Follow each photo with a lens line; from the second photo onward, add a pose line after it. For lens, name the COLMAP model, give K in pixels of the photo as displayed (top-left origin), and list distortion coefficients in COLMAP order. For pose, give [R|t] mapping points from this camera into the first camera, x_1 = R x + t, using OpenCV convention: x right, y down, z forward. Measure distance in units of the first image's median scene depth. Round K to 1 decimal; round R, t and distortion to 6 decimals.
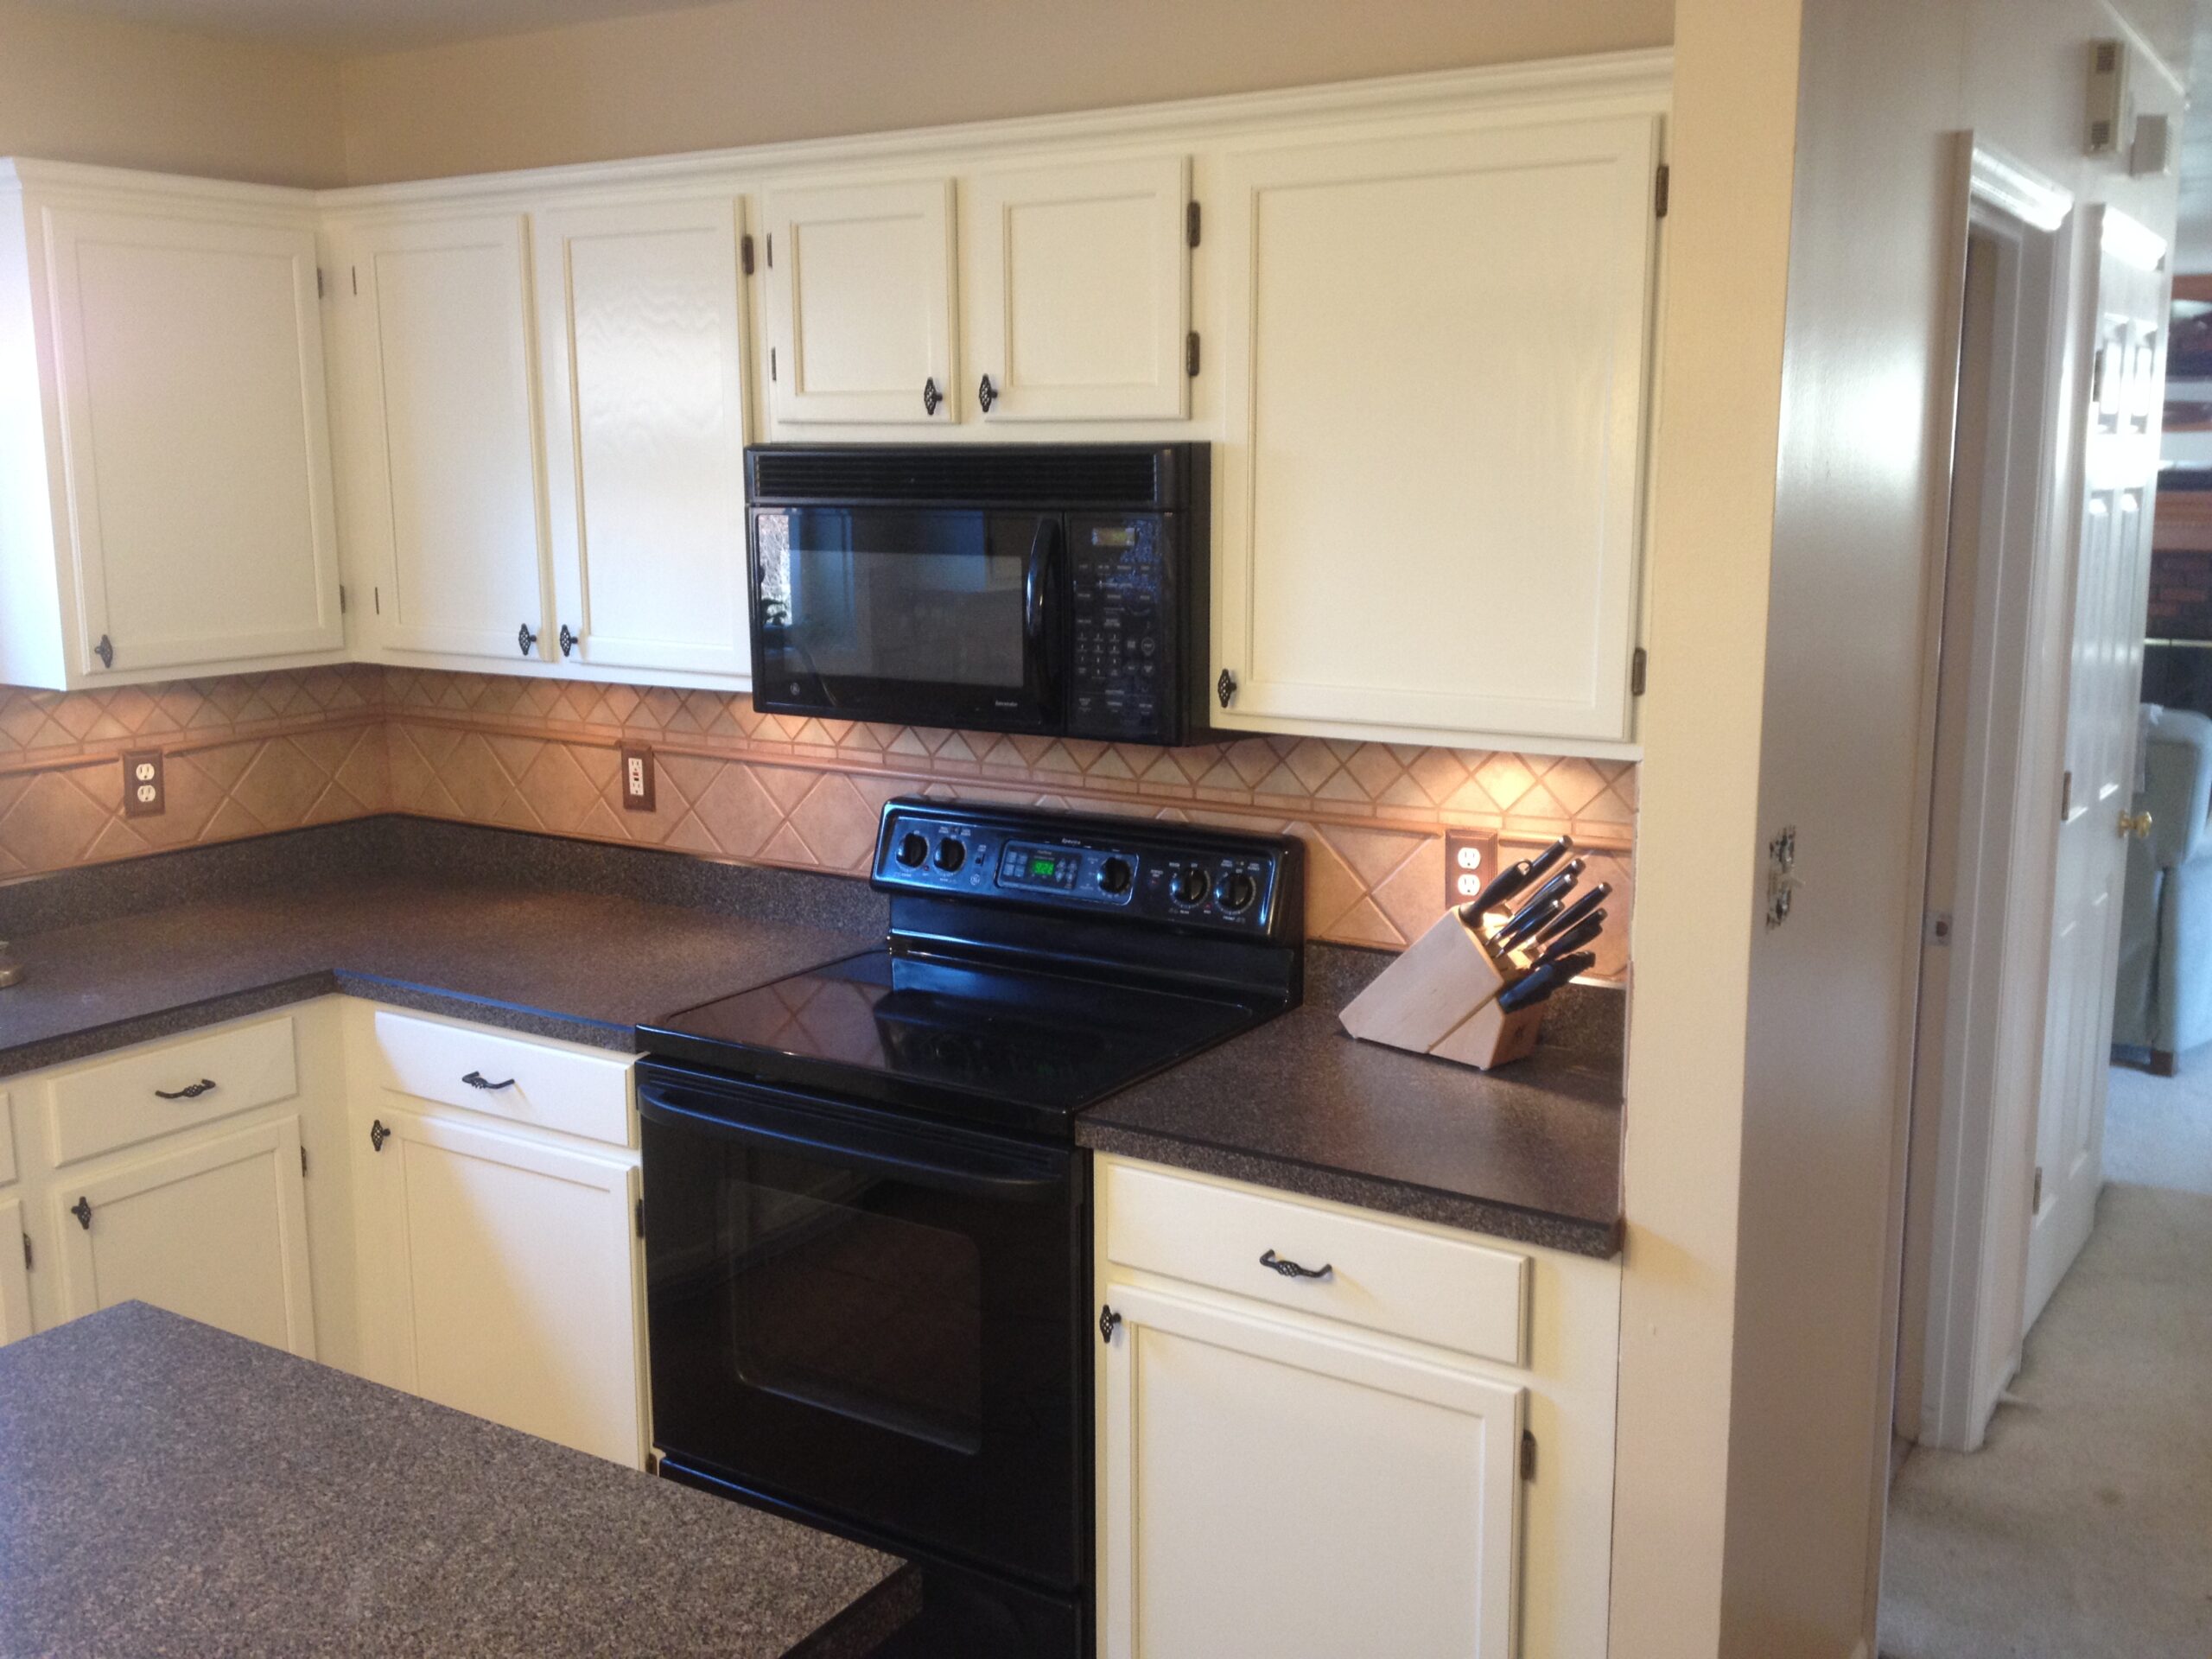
lens RADIAL K [[2078.4, 0, 1106.0], [0, 2078.4, 829.5], [0, 0, 1]] dist [0.120692, -0.244969]
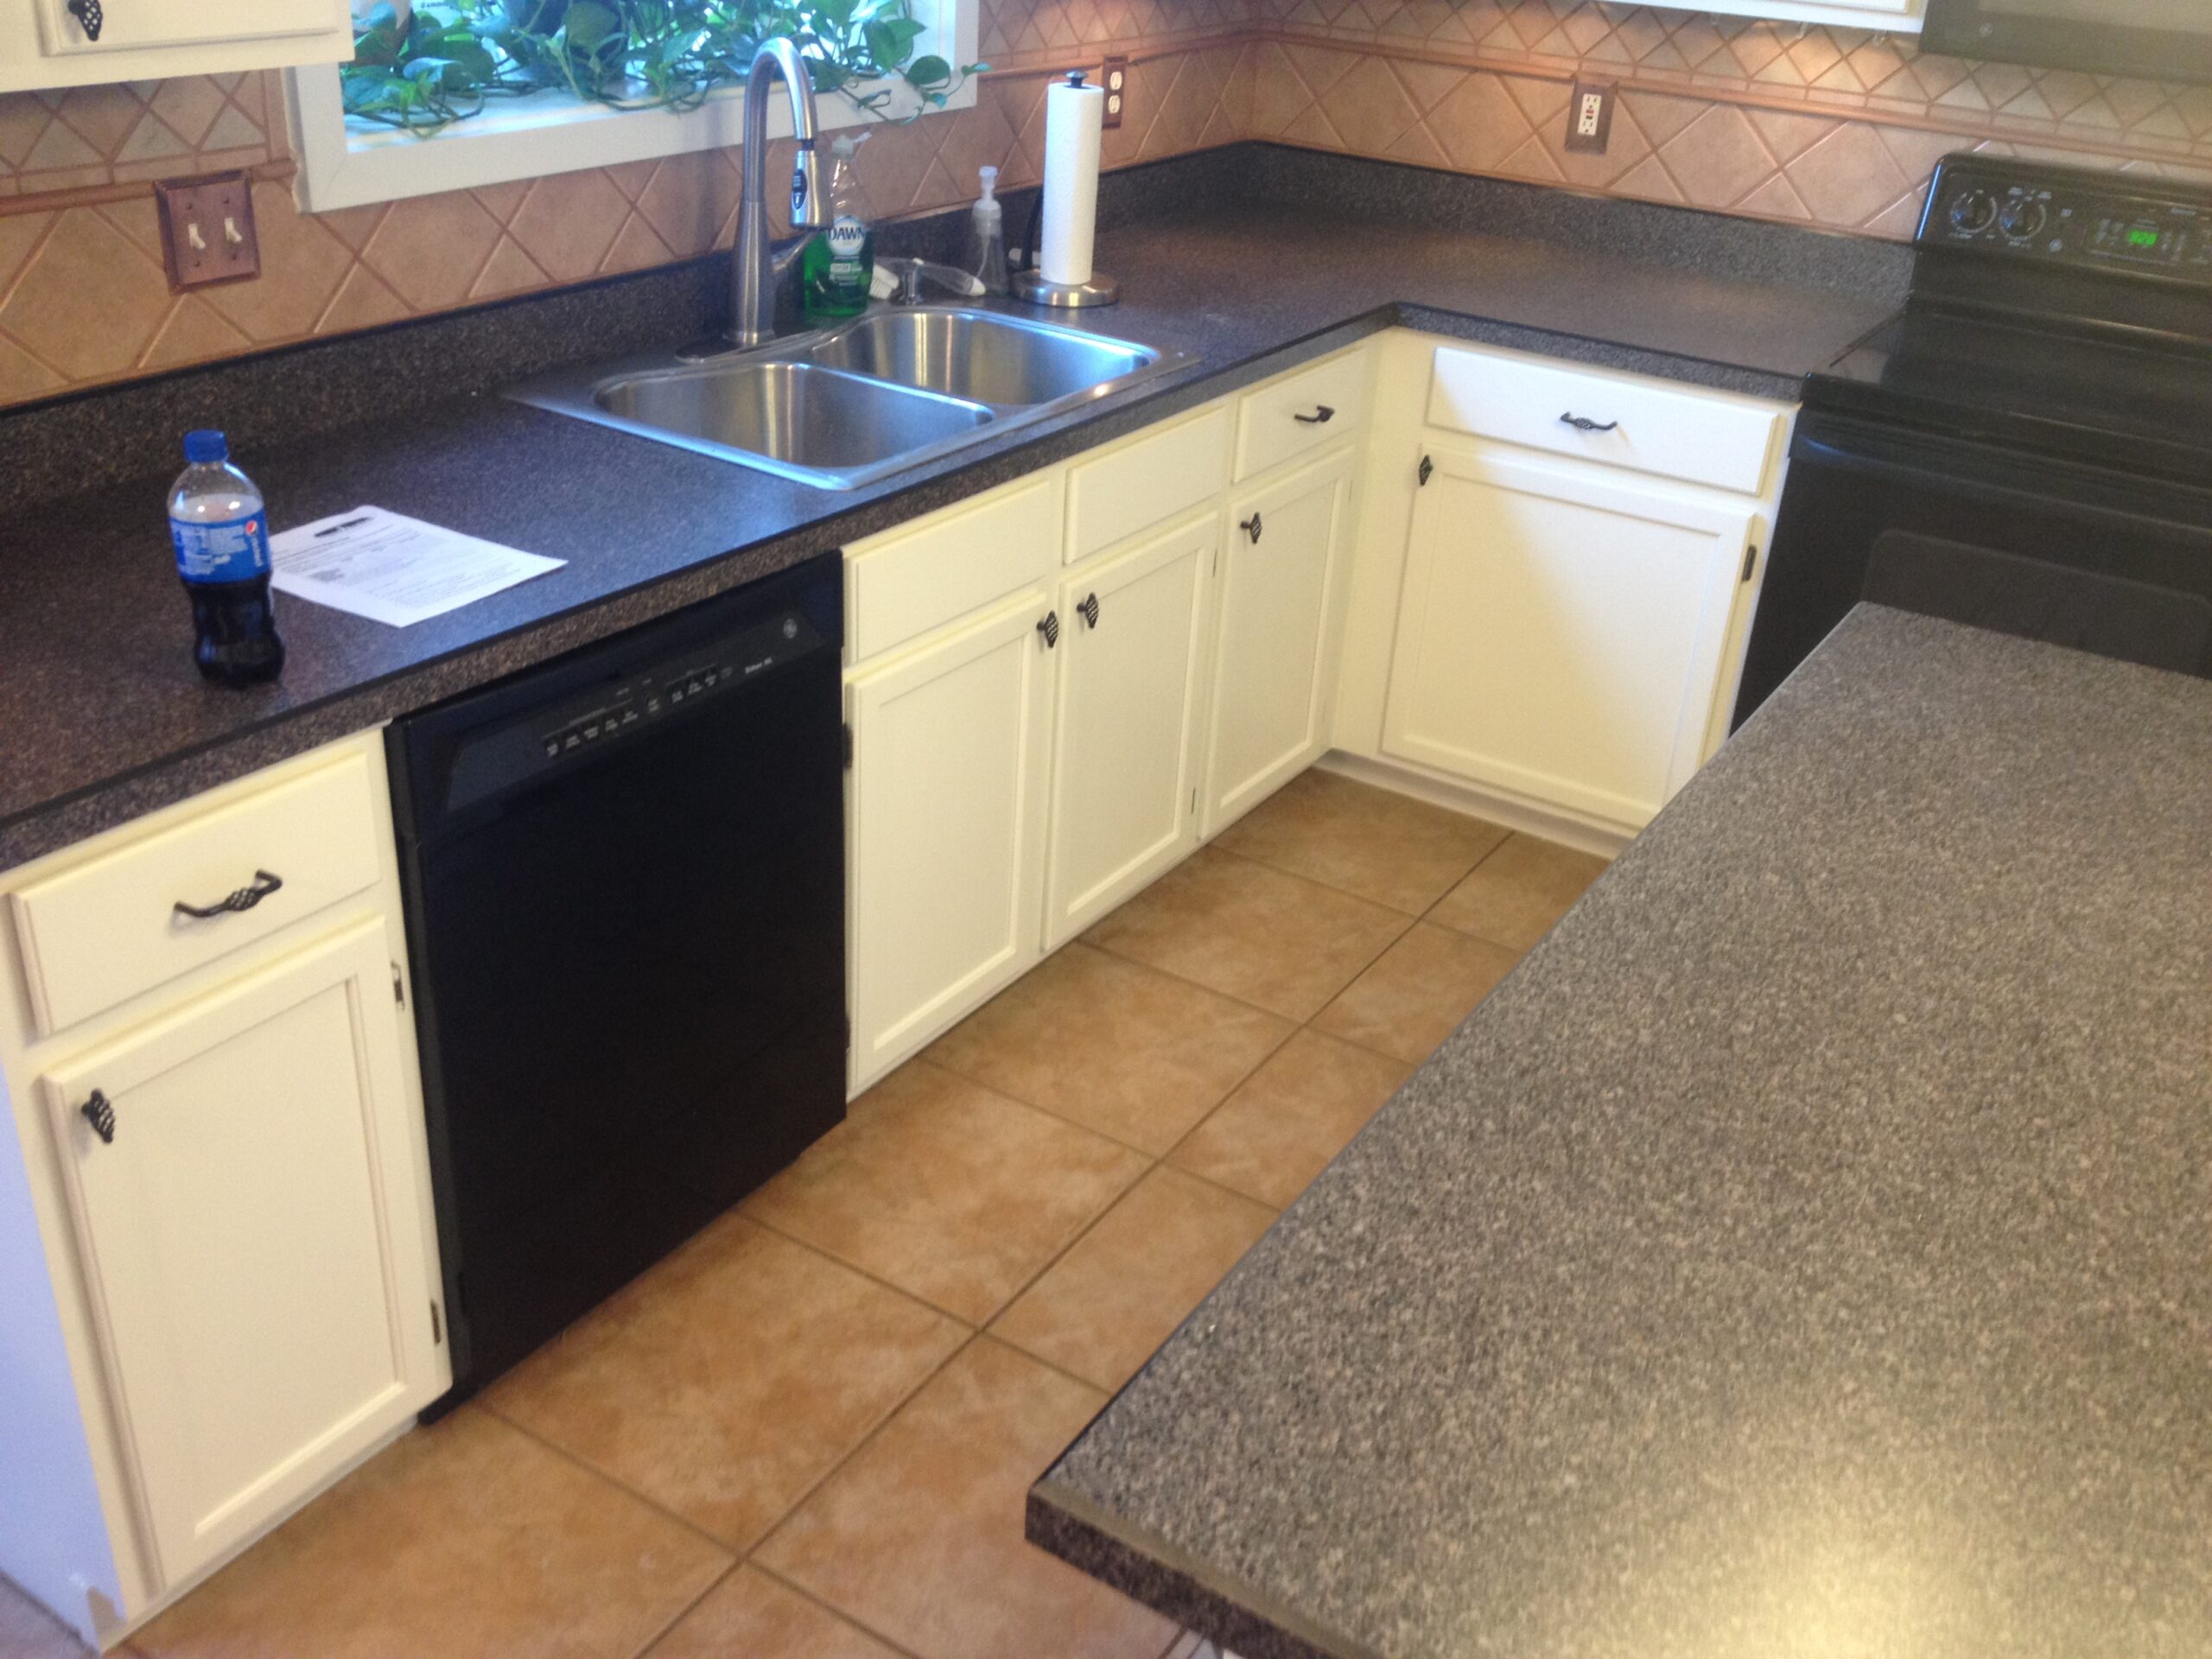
lens RADIAL K [[2080.2, 0, 1103.6], [0, 2080.2, 859.3], [0, 0, 1]] dist [-0.010126, -0.017845]
pose [[0.998483, 0.046655, 0.029232, -0.546231], [-0.053286, 0.952459, 0.299972, 0.031858], [-0.013847, -0.301075, 0.953500, -0.019248]]
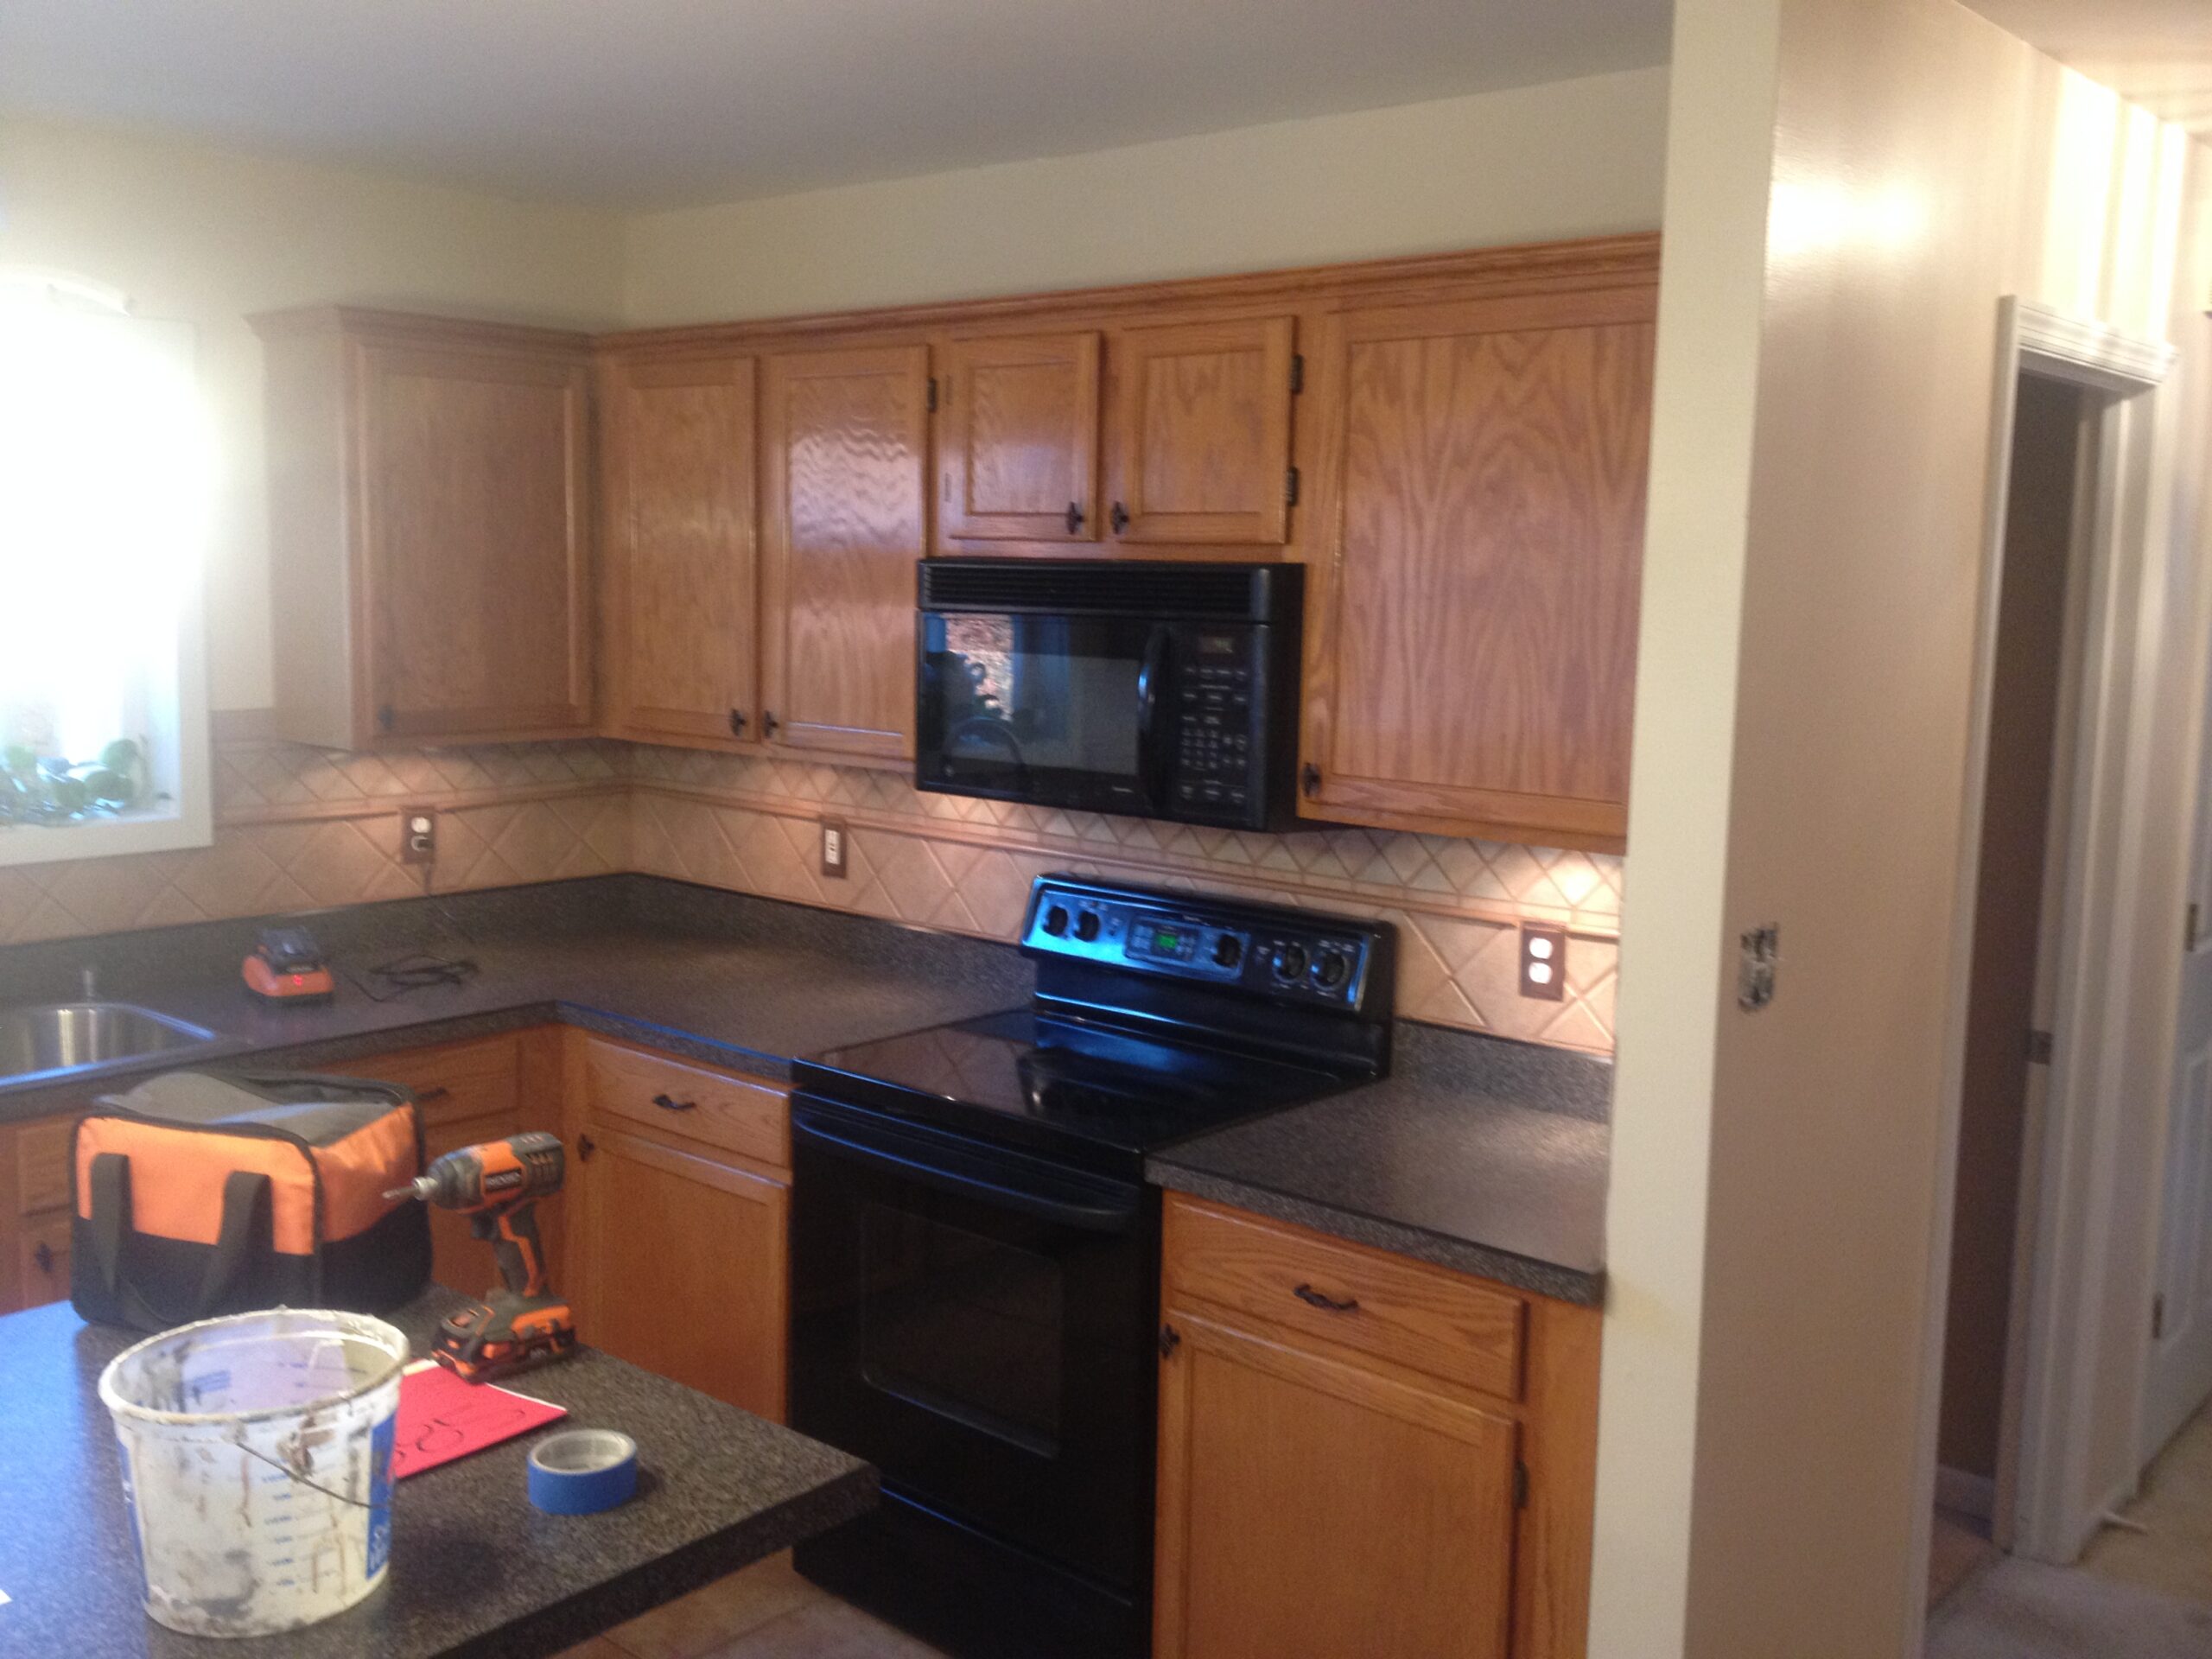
lens RADIAL K [[2078.4, 0, 1106.0], [0, 2078.4, 829.5], [0, 0, 1]] dist [0.120692, -0.244969]
pose [[0.988727, 0.041691, -0.143808, 0.095660], [-0.049087, 0.997627, -0.048269, 0.014350], [0.141454, 0.054784, 0.988428, -0.100603]]
